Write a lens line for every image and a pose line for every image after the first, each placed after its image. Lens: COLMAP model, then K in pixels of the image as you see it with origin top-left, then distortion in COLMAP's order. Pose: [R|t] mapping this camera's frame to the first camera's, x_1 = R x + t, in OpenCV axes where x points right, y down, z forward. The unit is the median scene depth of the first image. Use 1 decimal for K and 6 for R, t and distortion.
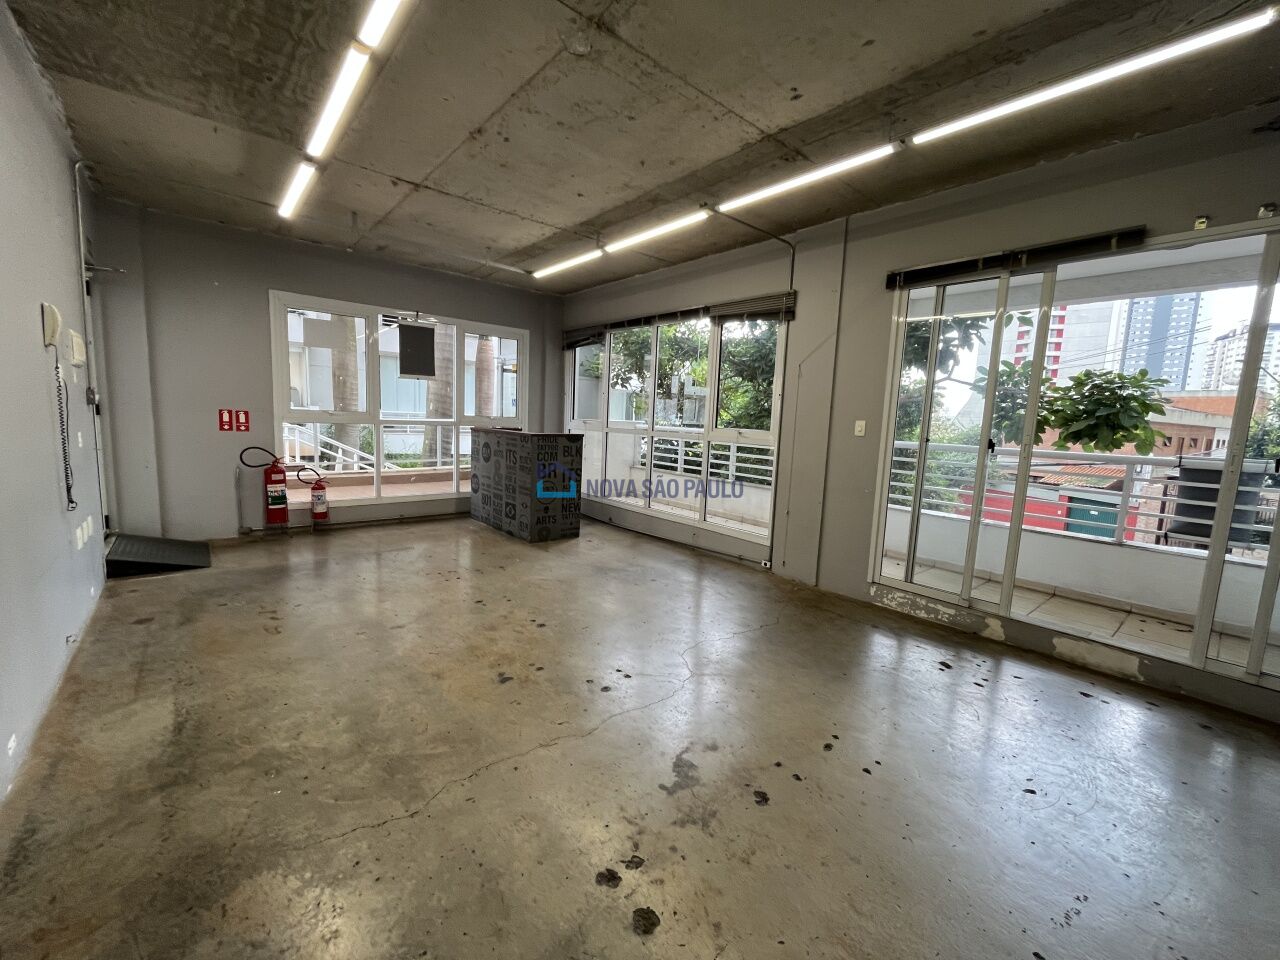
lens RADIAL K [[517.1, 0, 637.2], [0, 517.1, 478.1], [0, 0, 1]] dist [-0.001822, -0.000788]
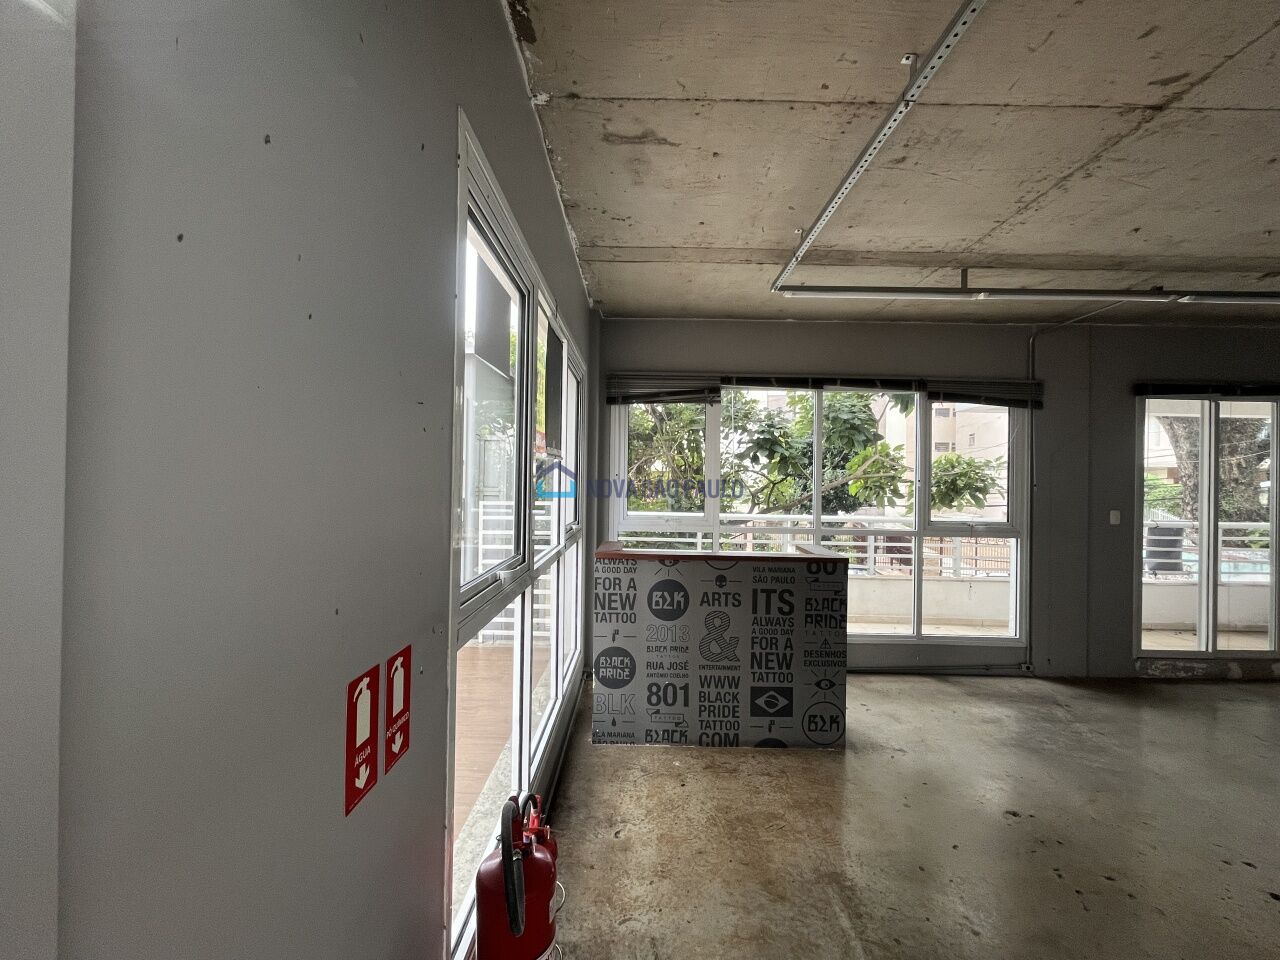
lens RADIAL K [[539.9, 0, 637.8], [0, 539.9, 477.4], [0, 0, 1]] dist [-0.002006, -0.000431]
pose [[0.656028, -0.027189, 0.754247, -1.153014], [0.098621, 0.993871, -0.049951, -0.237720], [-0.748266, 0.107154, 0.654688, 1.074778]]
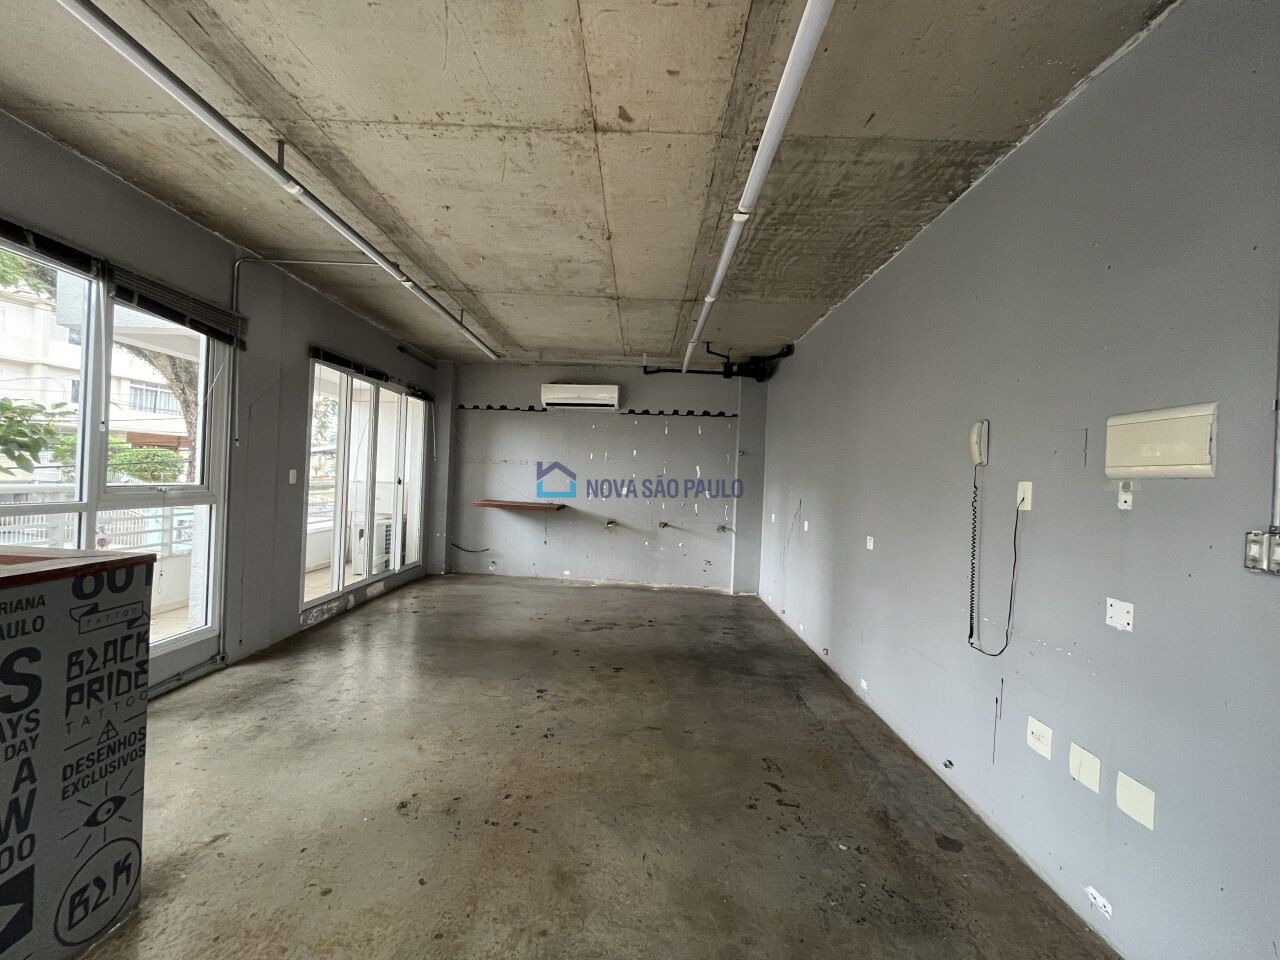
lens RADIAL K [[539.9, 0, 637.8], [0, 539.9, 477.4], [0, 0, 1]] dist [-0.002006, -0.000431]
pose [[-0.753765, -0.074567, 0.652899, -0.899515], [0.000921, 0.993420, 0.114521, -0.237848], [-0.657143, 0.086923, -0.748737, 1.469254]]
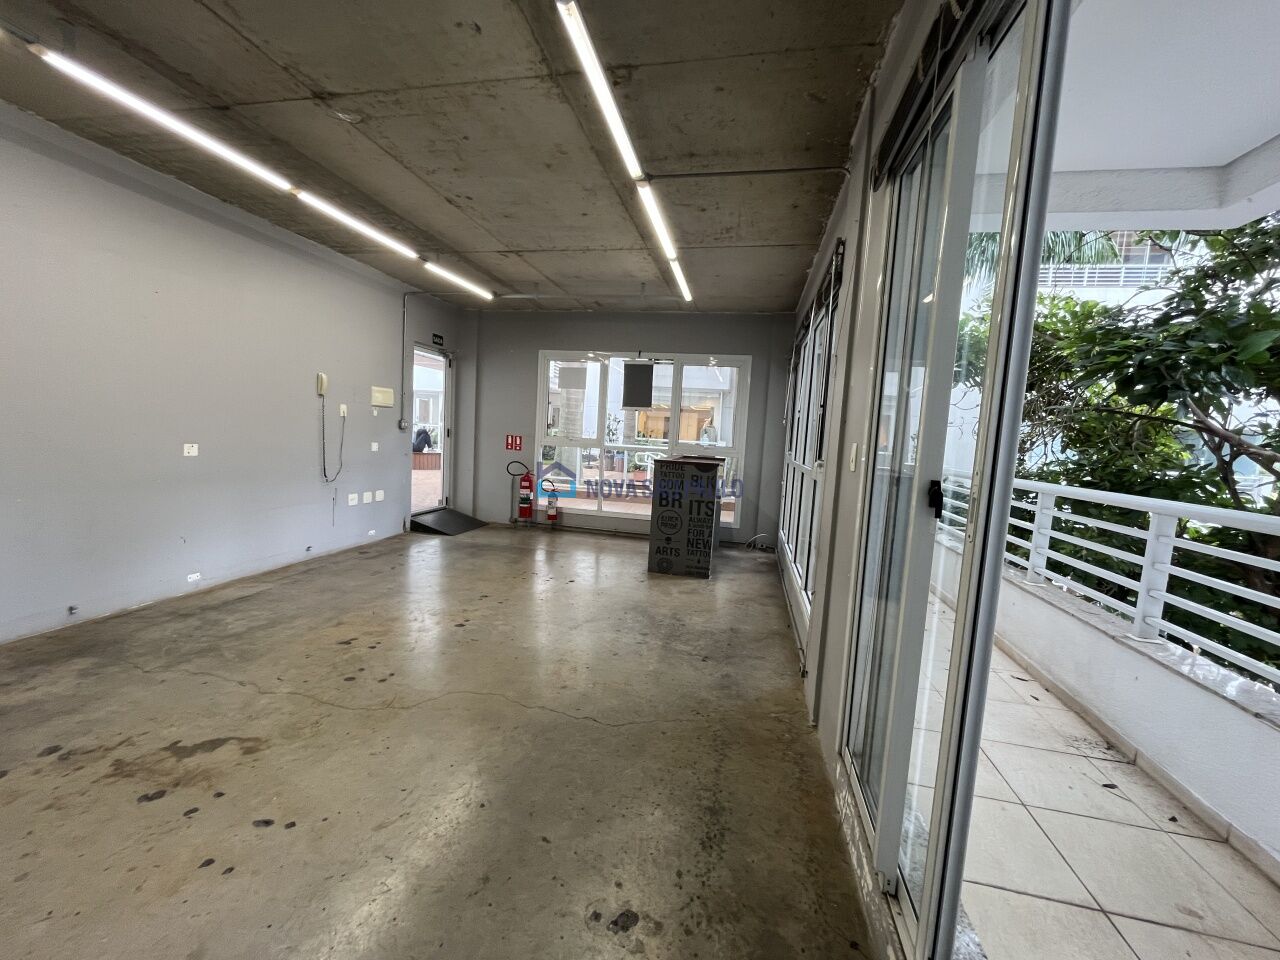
lens RADIAL K [[517.1, 0, 637.2], [0, 517.1, 478.1], [0, 0, 1]] dist [-0.001822, -0.000788]
pose [[0.608305, 0.060965, -0.791358, 0.775577], [-0.123811, 0.992129, -0.018739, -0.039546], [0.783987, 0.109378, 0.611065, 0.531962]]
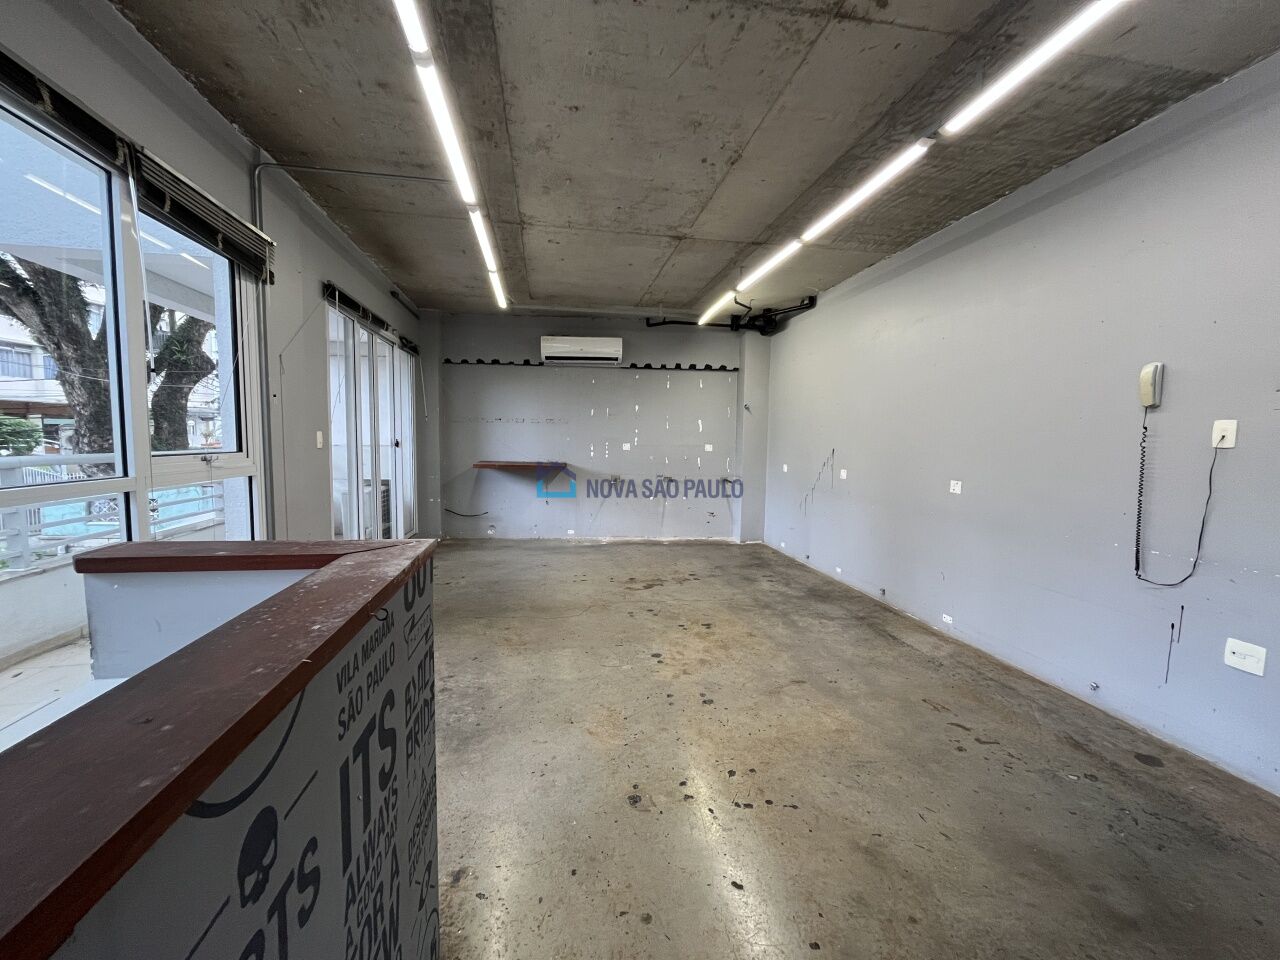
lens RADIAL K [[517.1, 0, 637.2], [0, 517.1, 478.1], [0, 0, 1]] dist [-0.001822, -0.000788]
pose [[-0.858066, -0.095554, 0.504571, -0.557039], [0.006757, 0.980351, 0.197147, -0.220938], [-0.513495, 0.172575, -0.840560, 1.602382]]
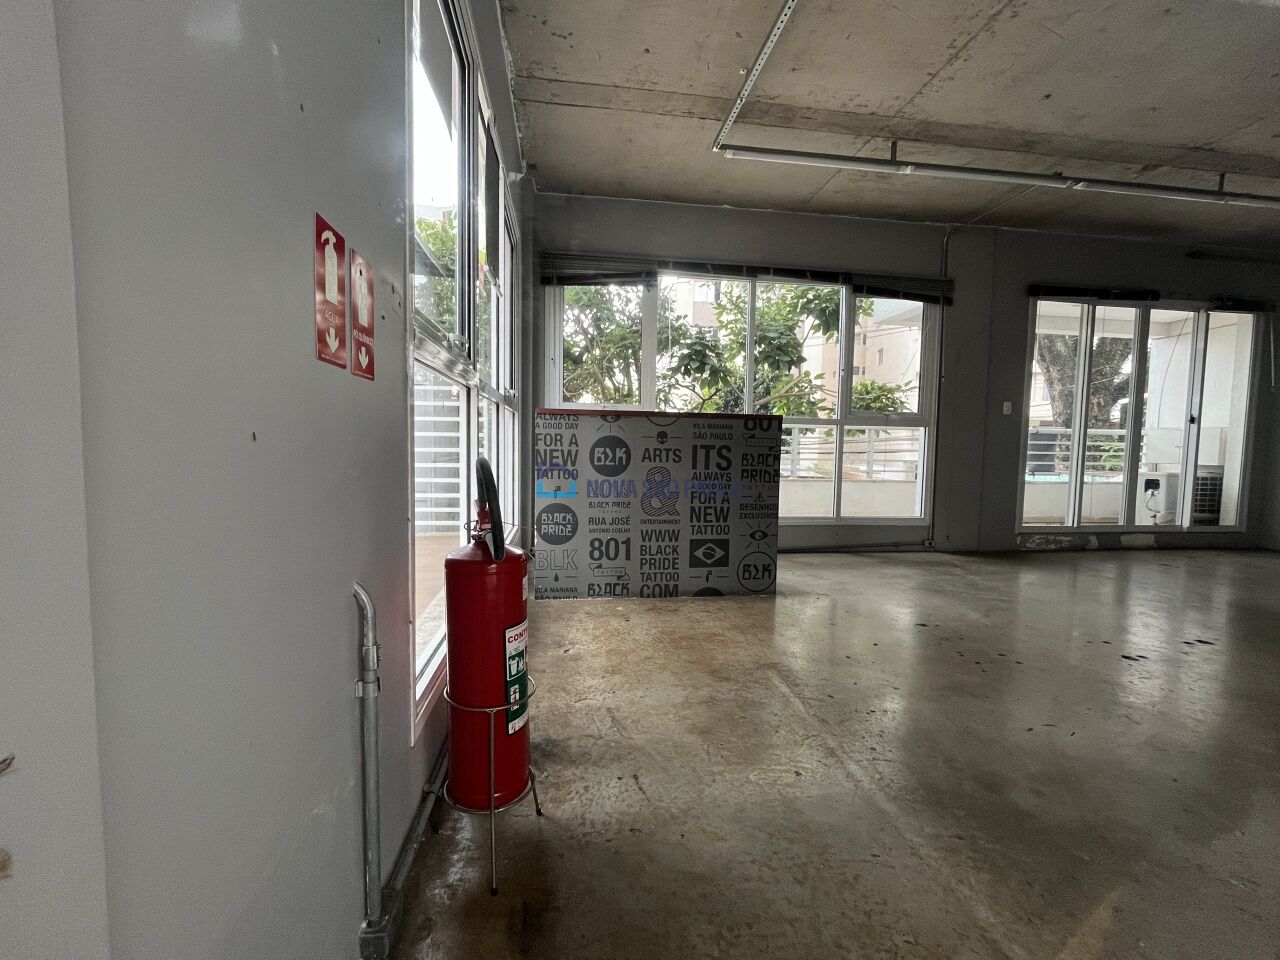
lens RADIAL K [[539.9, 0, 637.8], [0, 539.9, 477.4], [0, 0, 1]] dist [-0.002006, -0.000431]
pose [[0.544076, -0.086161, 0.834600, -1.176422], [0.102098, 0.994120, 0.036071, -0.073773], [-0.832800, 0.065586, 0.549674, 1.114349]]
